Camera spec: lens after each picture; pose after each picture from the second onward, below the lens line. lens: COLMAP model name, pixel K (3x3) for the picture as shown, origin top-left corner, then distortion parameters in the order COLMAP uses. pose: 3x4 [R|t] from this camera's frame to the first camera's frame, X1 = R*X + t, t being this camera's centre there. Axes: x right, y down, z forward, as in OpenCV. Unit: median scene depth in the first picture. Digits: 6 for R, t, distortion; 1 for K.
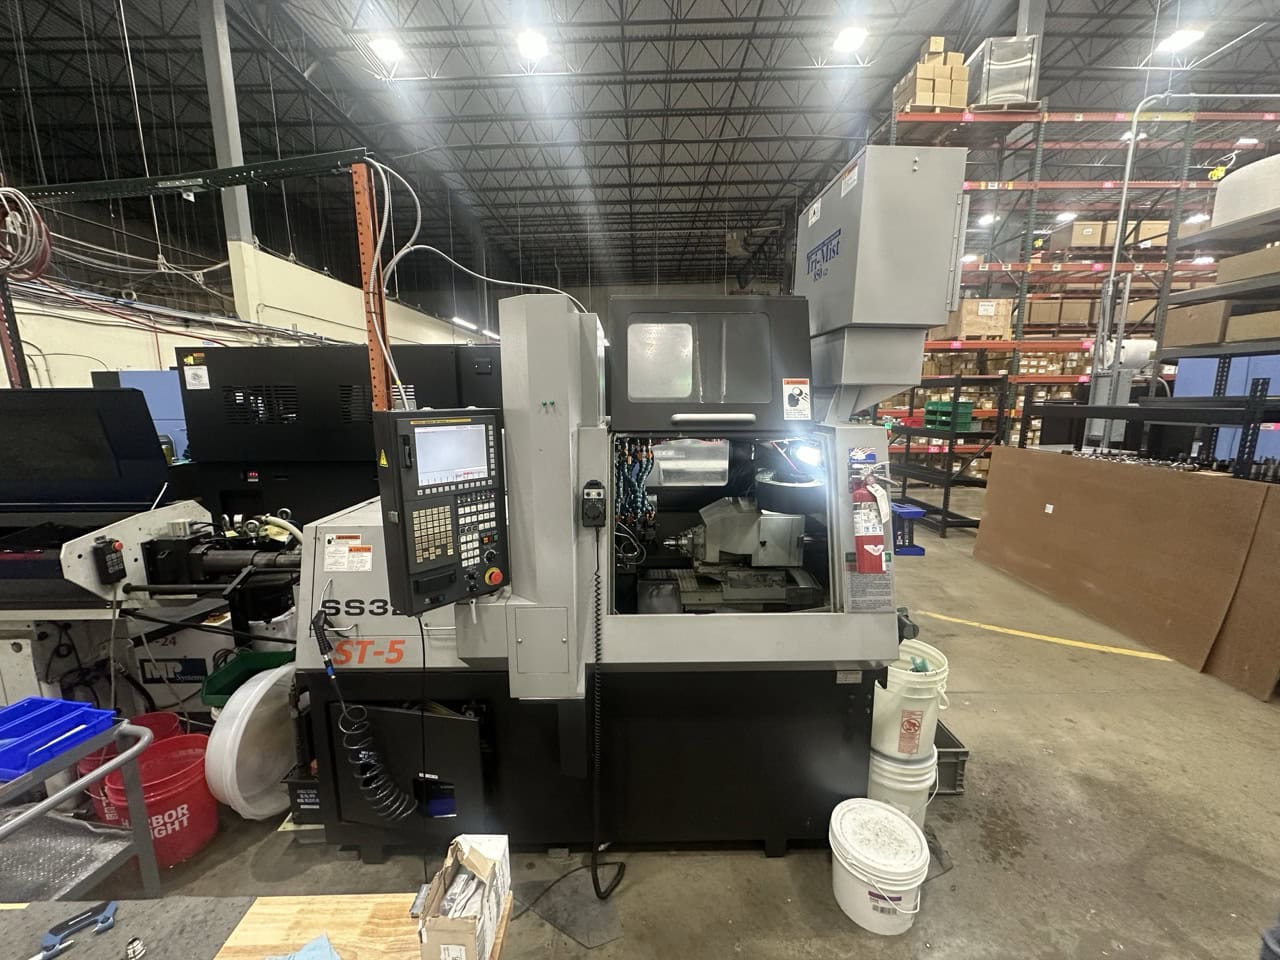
lens RADIAL K [[511.8, 0, 638.2], [0, 511.8, 481.6], [0, 0, 1]] dist [-0.003222, 0.000628]
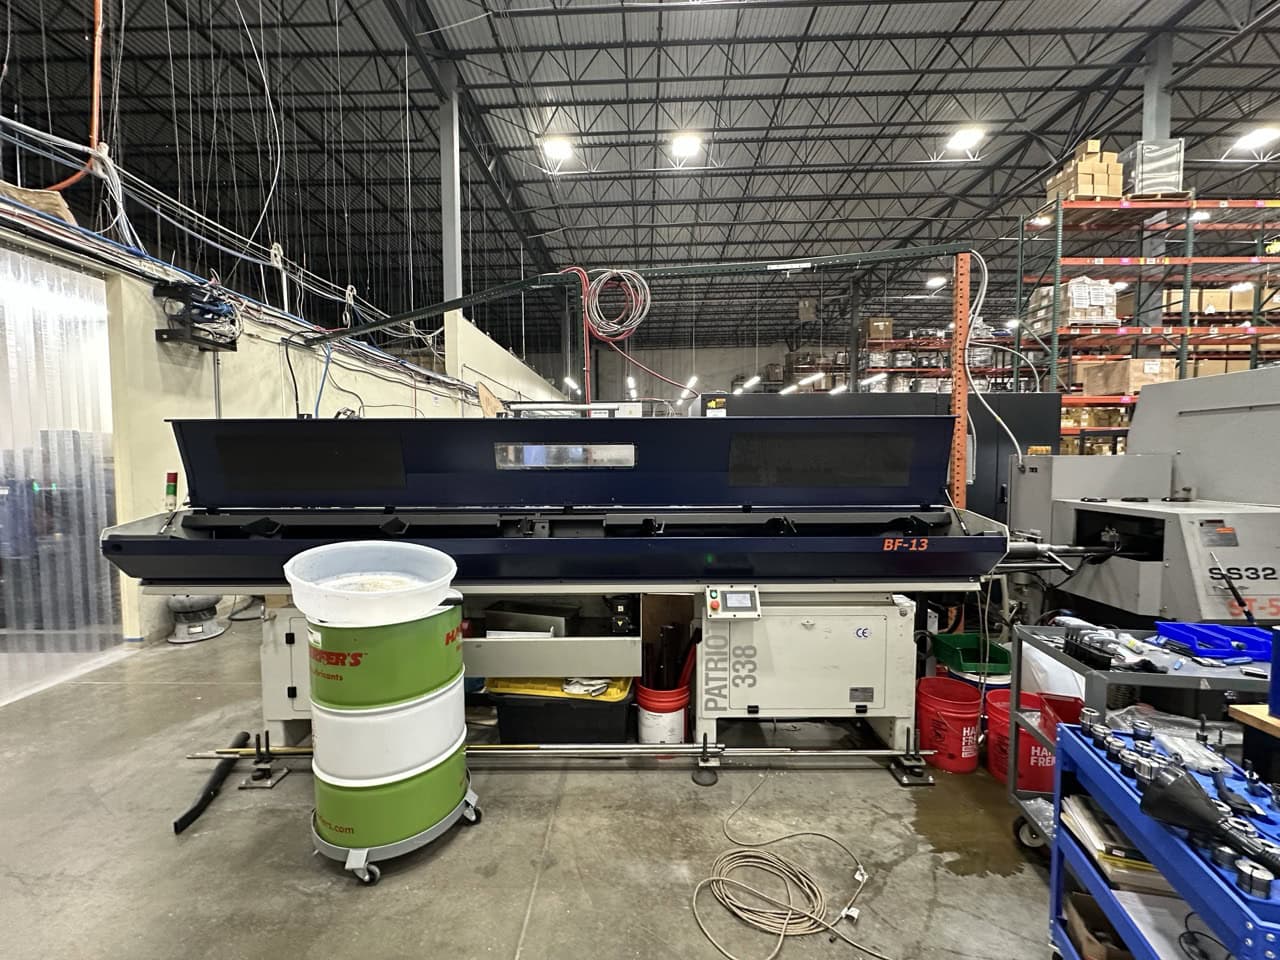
lens RADIAL K [[512.3, 0, 638.3], [0, 512.3, 481.3], [0, 0, 1]] dist [-0.002542, 0.000775]
pose [[0.999952, 0.001080, -0.009688, -1.900237], [-0.002178, 0.993476, -0.114017, 0.147631], [0.009502, 0.114033, 0.993432, -0.331012]]
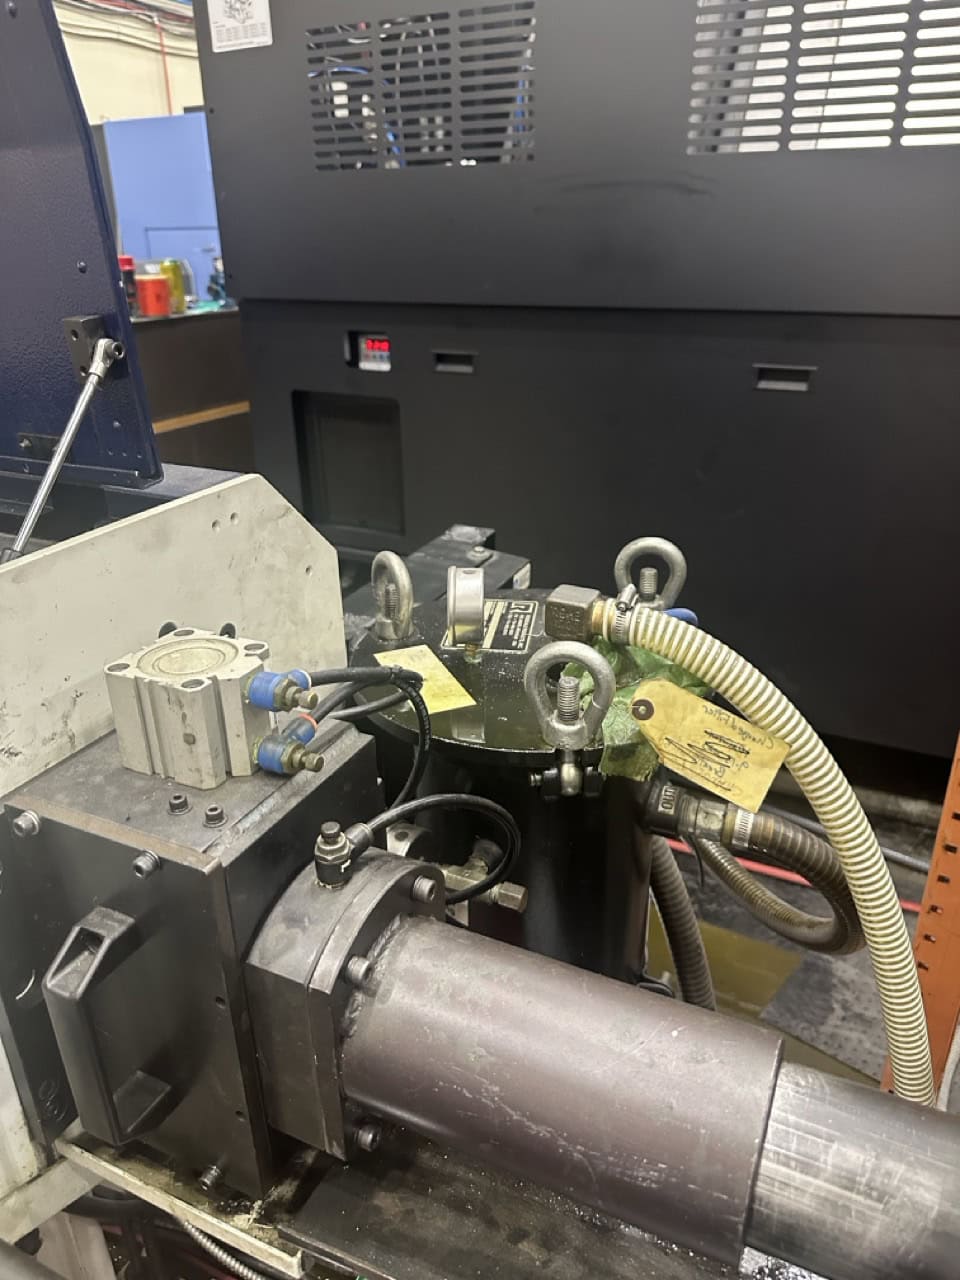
lens RADIAL K [[912.4, 0, 481.2], [0, 912.4, 644.3], [0, 0, 1]] dist [0.059621, -0.090265]
pose [[0.897368, 0.173756, -0.405636, -0.815027], [-0.062715, 0.960103, 0.272523, 0.007691], [0.436805, -0.219114, 0.872462, 0.918643]]
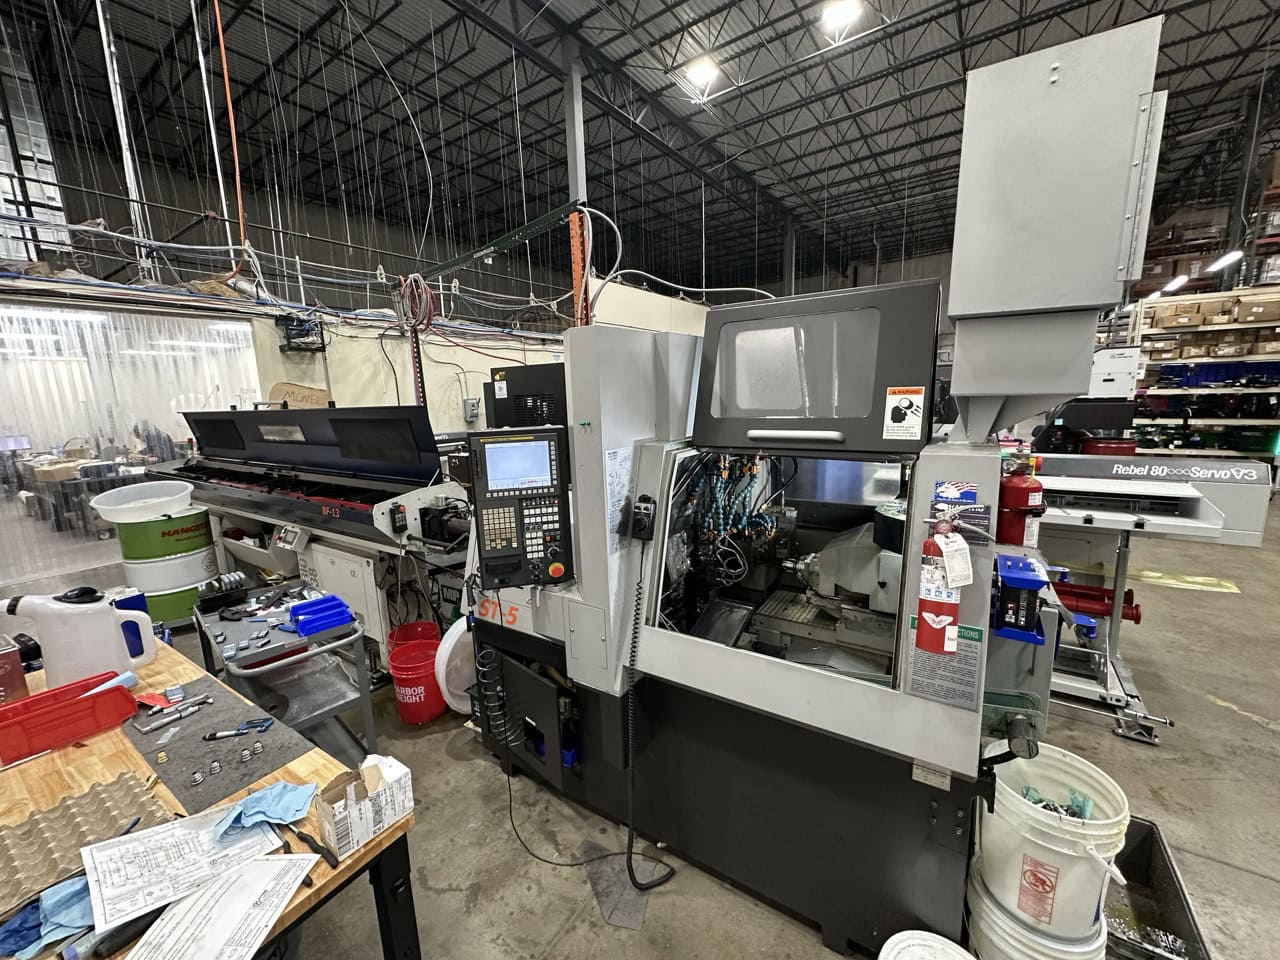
lens RADIAL K [[511.8, 0, 638.2], [0, 511.8, 481.6], [0, 0, 1]] dist [-0.003222, 0.000628]
pose [[0.828829, 0.072941, -0.554727, 0.415572], [-0.061627, 0.997335, 0.039061, -0.060494], [0.556097, 0.001812, 0.831115, 0.108657]]
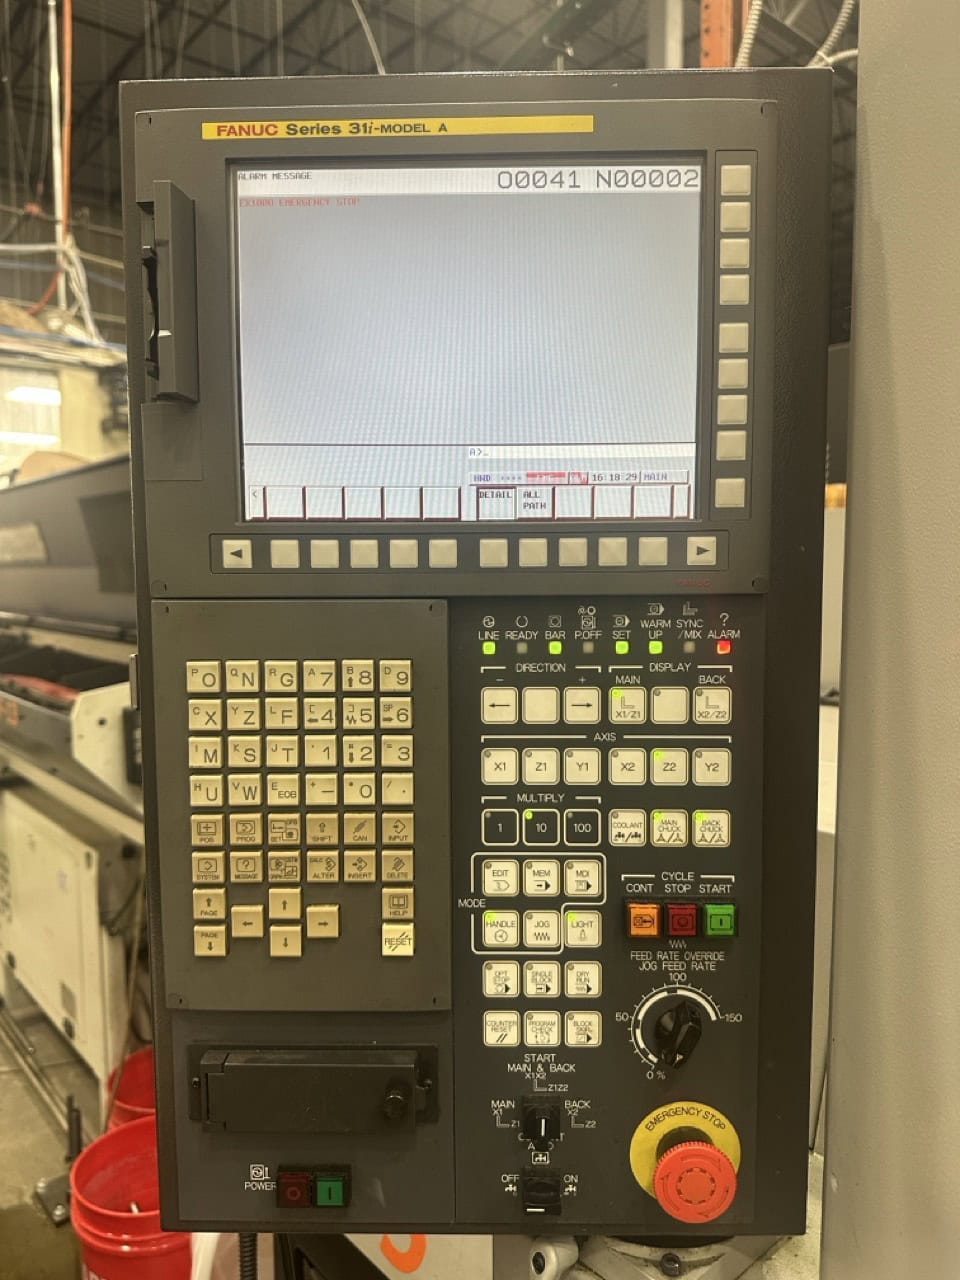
lens RADIAL K [[912.4, 0, 481.2], [0, 912.4, 644.3], [0, 0, 1]] dist [0.059621, -0.090265]
pose [[0.648491, 0.064432, -0.758491, -0.097898], [-0.124656, 0.991949, -0.022315, 0.034555], [0.750947, 0.109021, 0.651301, 0.617033]]
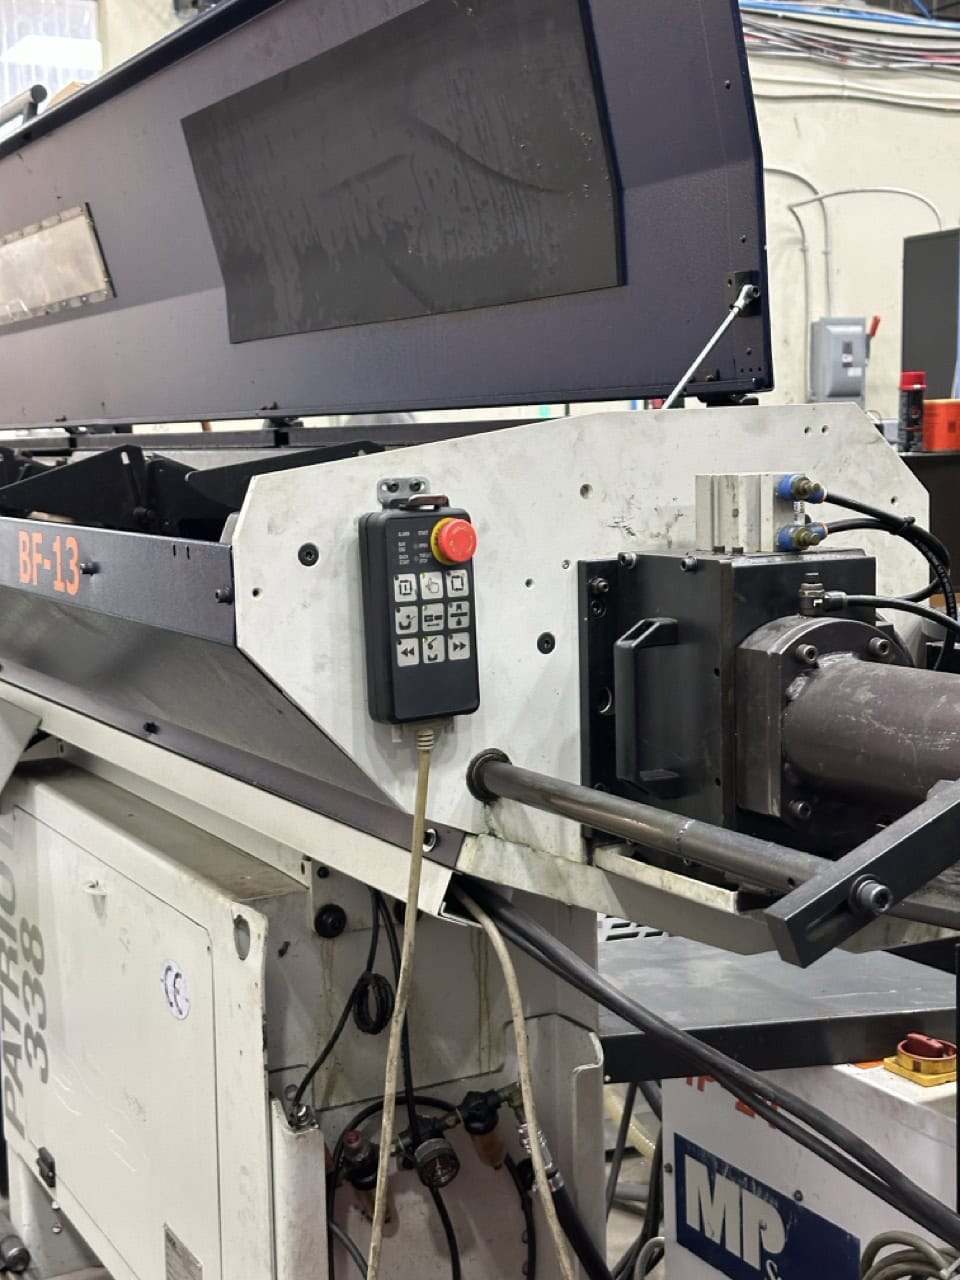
lens RADIAL K [[1785.2, 0, 487.3], [0, 1785.2, 644.9], [0, 0, 1]] dist [0.130296, -0.026759]
pose [[0.473751, 0.094963, -0.875524, -0.415477], [-0.125659, 0.991286, 0.039524, 0.135700], [0.871648, 0.091293, 0.481556, 0.679812]]
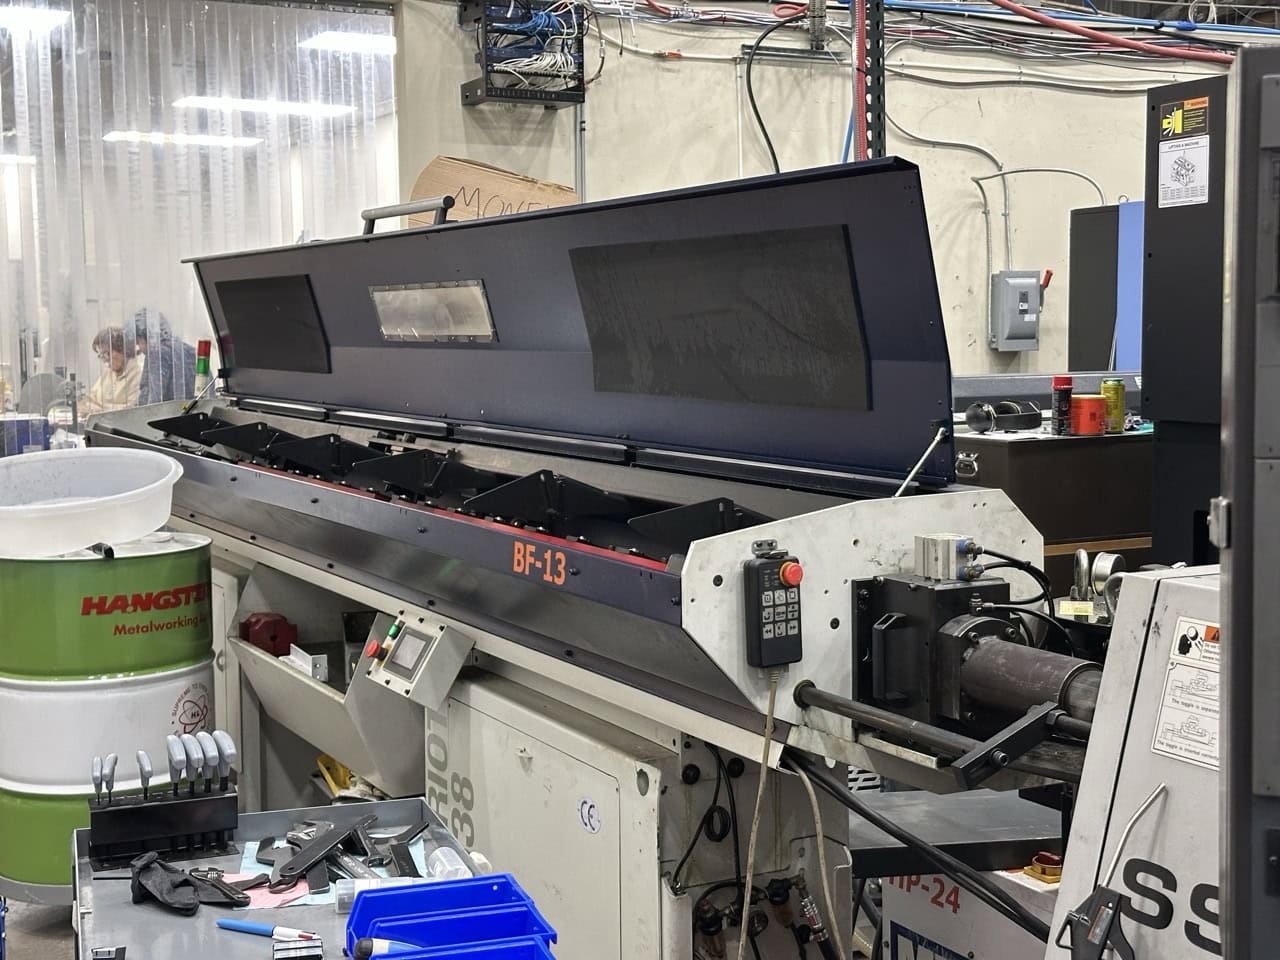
lens RADIAL K [[1772.8, 0, 647.2], [0, 1772.8, 464.9], [0, 0, 1]] dist [0.151898, -0.074430]
pose [[0.459767, 0.070852, -0.885209, 0.078389], [-0.137339, 0.990492, 0.007946, 0.051356], [0.877355, 0.117920, 0.465126, 0.286358]]
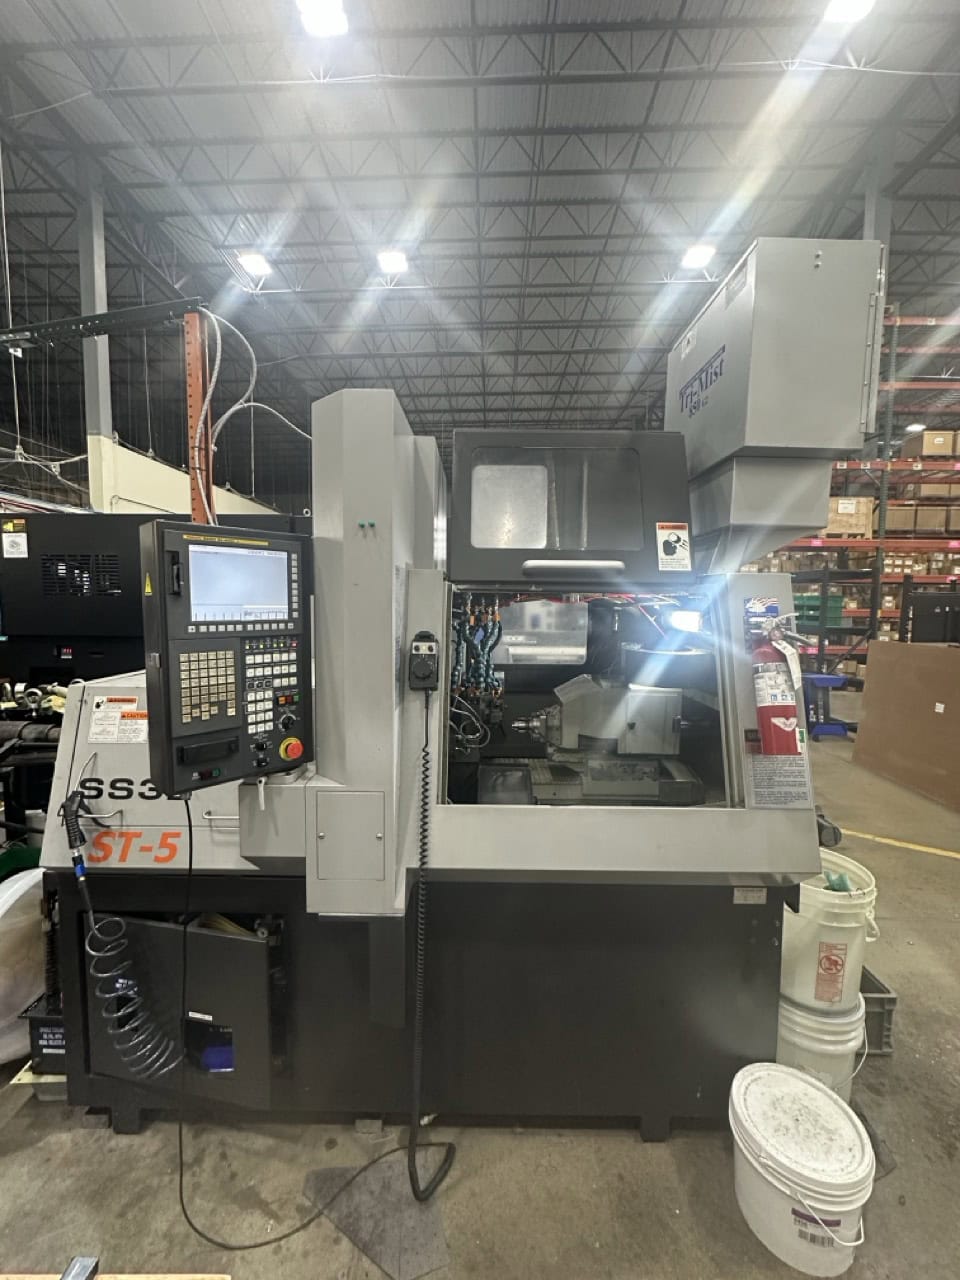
lens RADIAL K [[512.3, 0, 479.2], [0, 512.3, 639.6], [0, 0, 1]] dist [-0.002542, 0.000775]
pose [[0.999700, 0.016065, -0.018513, 0.011637], [-0.017682, 0.995717, -0.090750, 0.070286], [0.016976, 0.091050, 0.995702, 0.177712]]
